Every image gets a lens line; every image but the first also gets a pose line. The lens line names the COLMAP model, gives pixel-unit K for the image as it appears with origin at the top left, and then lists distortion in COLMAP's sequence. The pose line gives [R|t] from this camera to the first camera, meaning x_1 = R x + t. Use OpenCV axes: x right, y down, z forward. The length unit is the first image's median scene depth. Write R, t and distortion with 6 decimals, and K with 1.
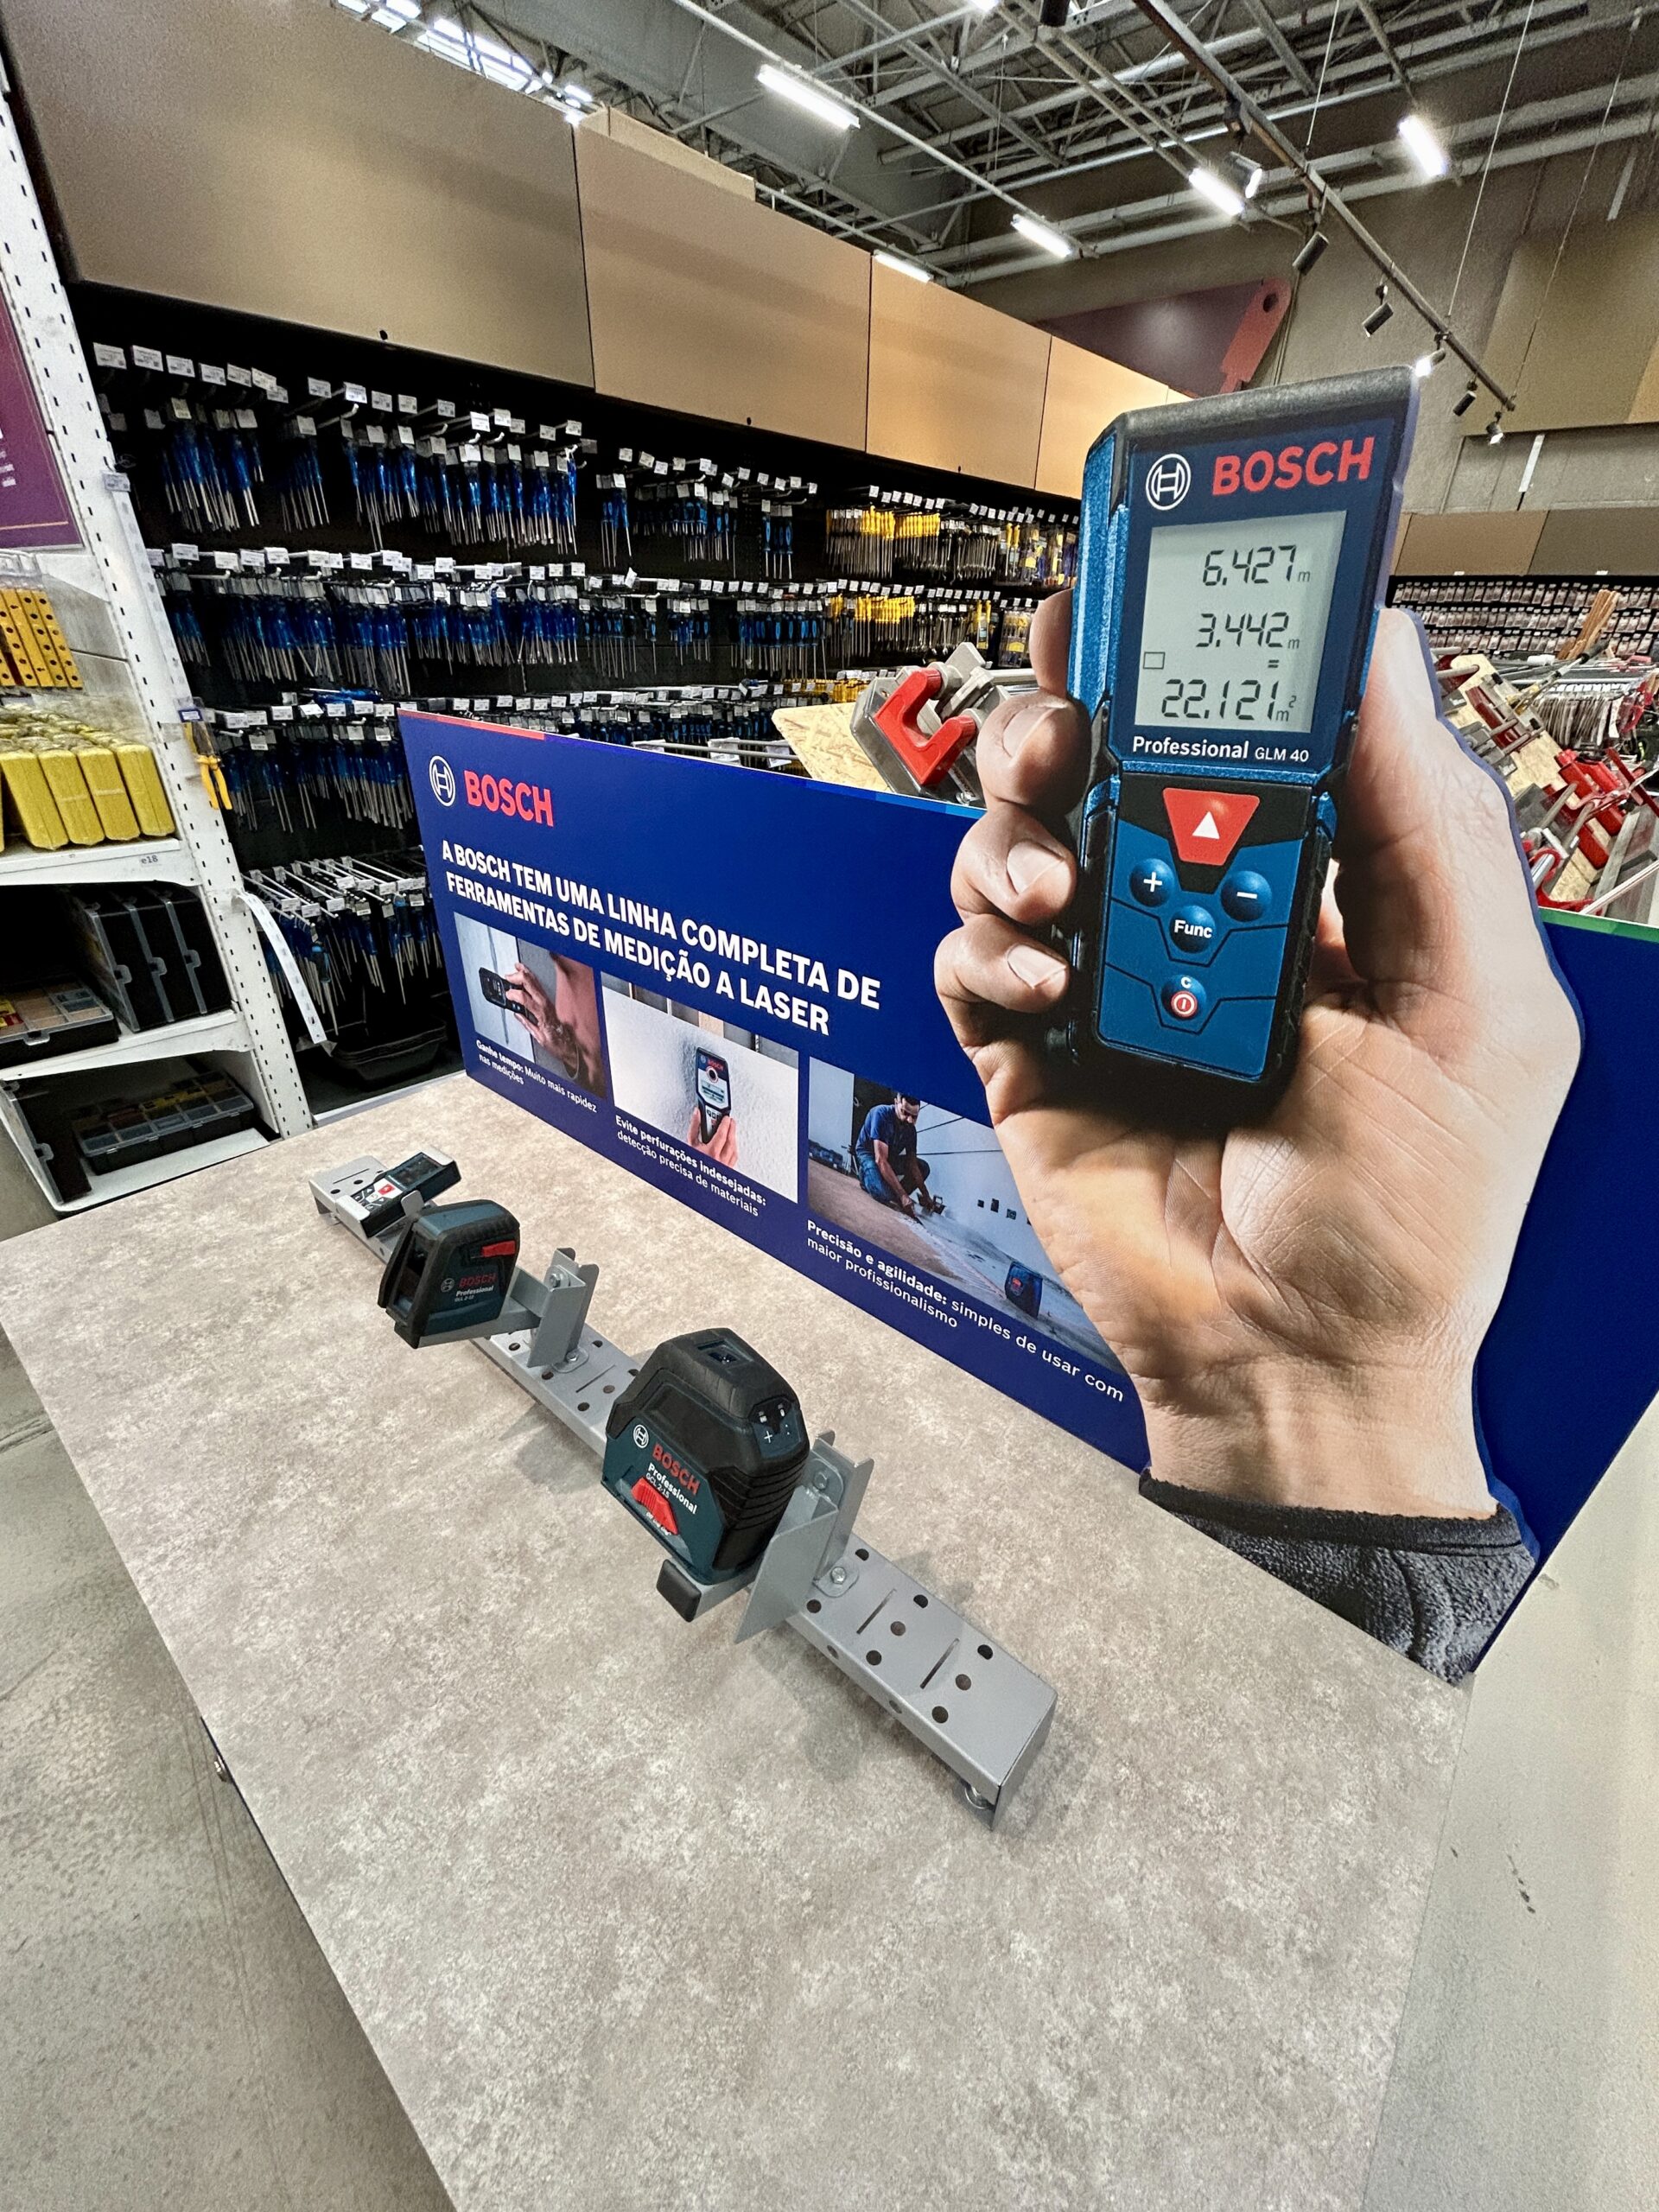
lens RADIAL K [[900.3, 0, 827.5], [0, 900.3, 1104.7], [0, 0, 1]] dist [-0.001312, 0.001424]
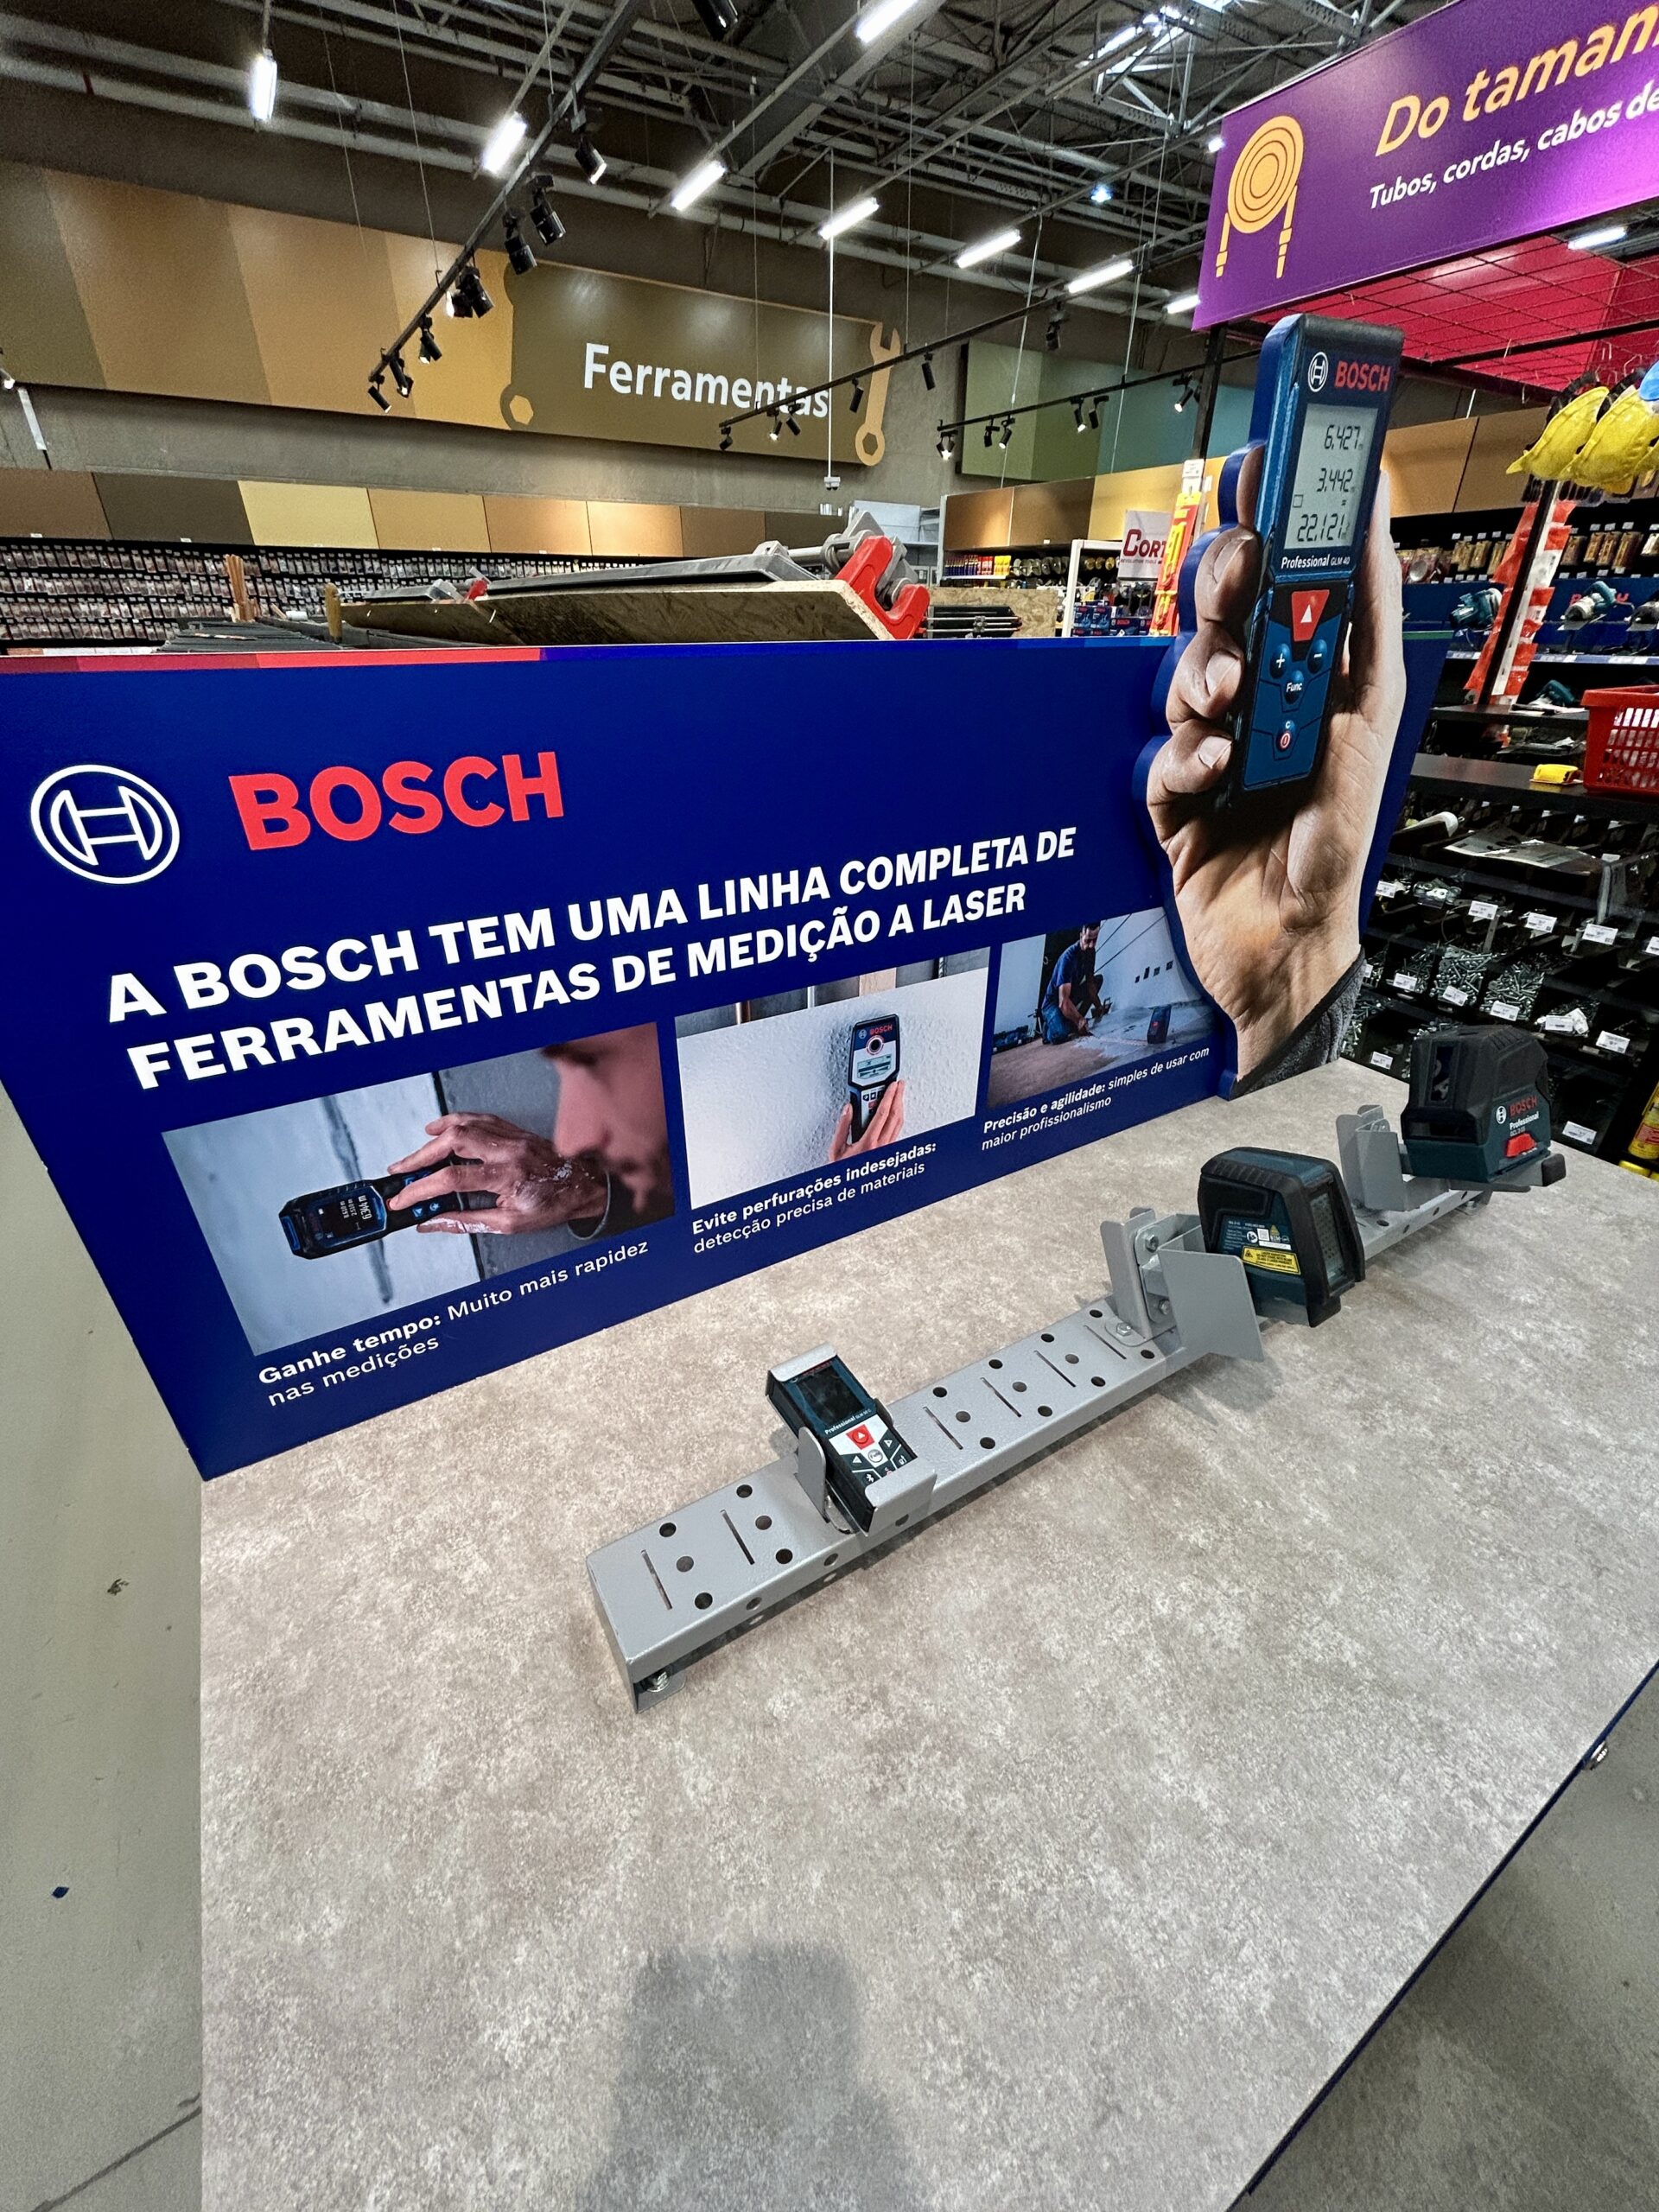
lens RADIAL K [[900.3, 0, 839.8], [0, 900.3, 1101.1], [0, 0, 1]] dist [-0.001312, 0.001424]
pose [[0.294120, -0.480755, 0.826056, -0.972848], [0.466503, 0.826551, 0.314943, -0.306606], [-0.834187, 0.292727, 0.467378, 0.758467]]
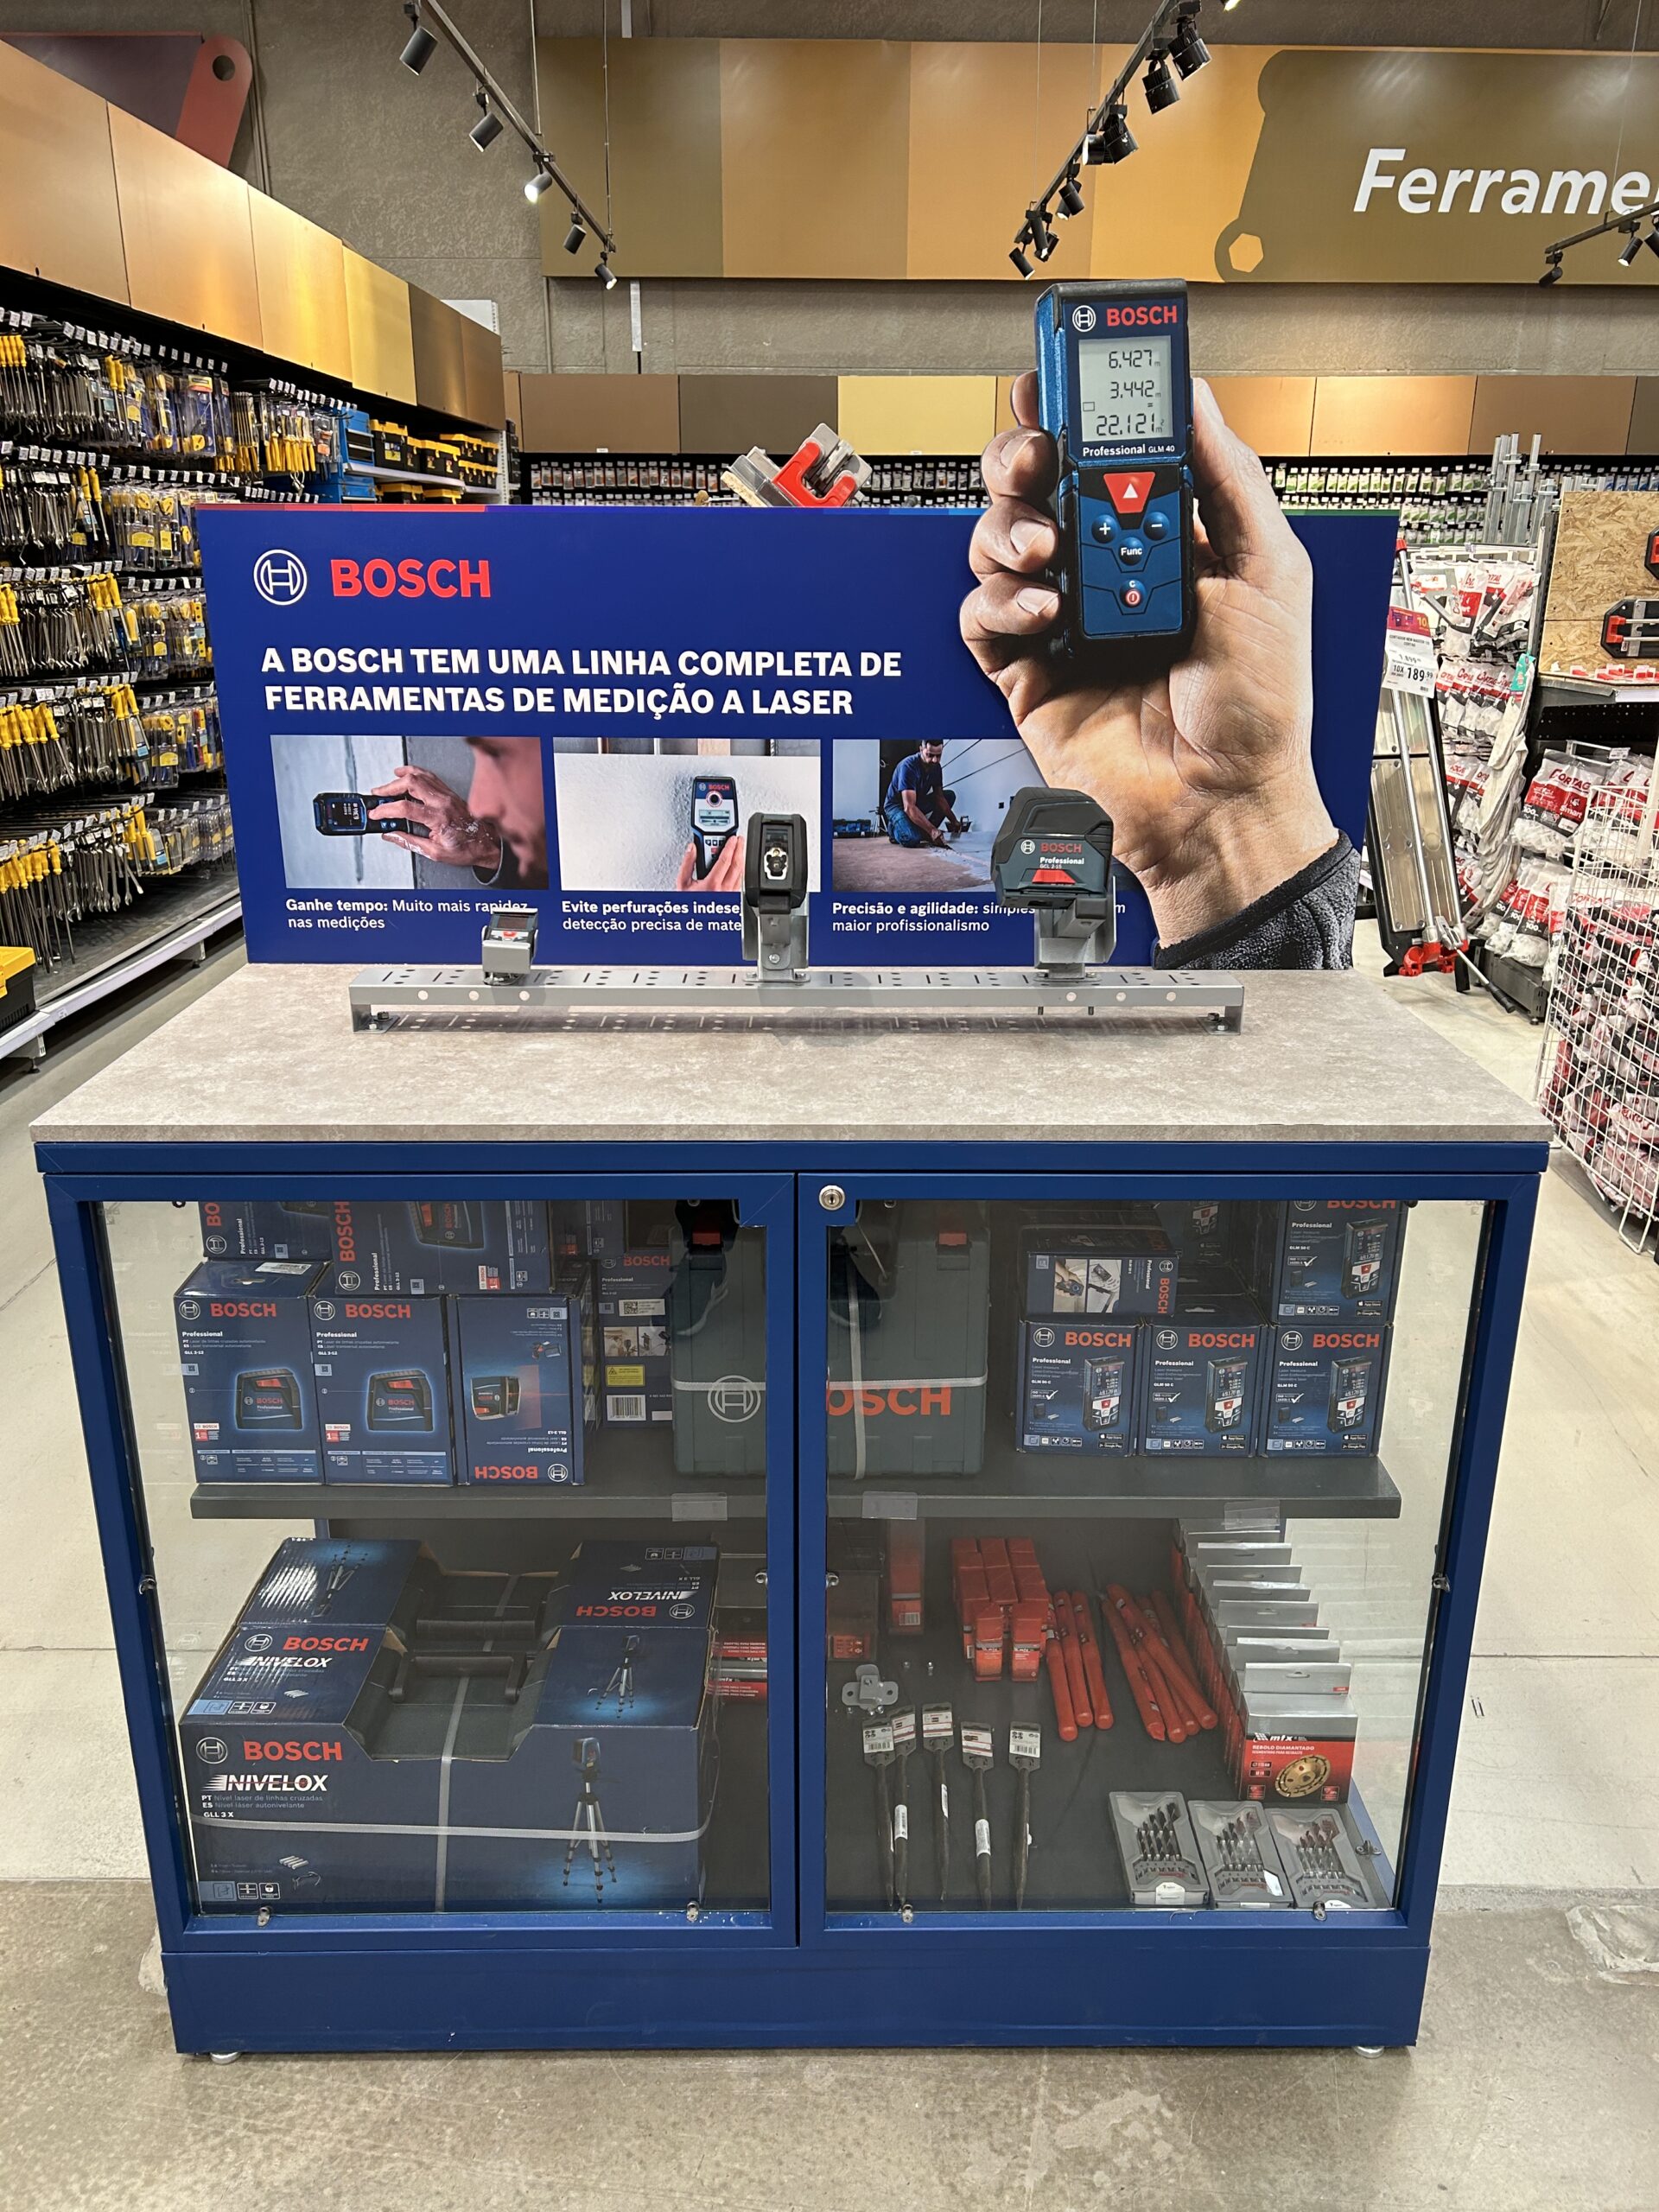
lens RADIAL K [[1687.4, 0, 842.5], [0, 1687.4, 1125.8], [0, 0, 1]] dist [0.061118, -0.075647]
pose [[0.747032, -0.237331, 0.620981, -1.593899], [0.334295, 0.941518, -0.042316, 0.553642], [-0.574621, 0.239203, 0.782683, -0.694390]]
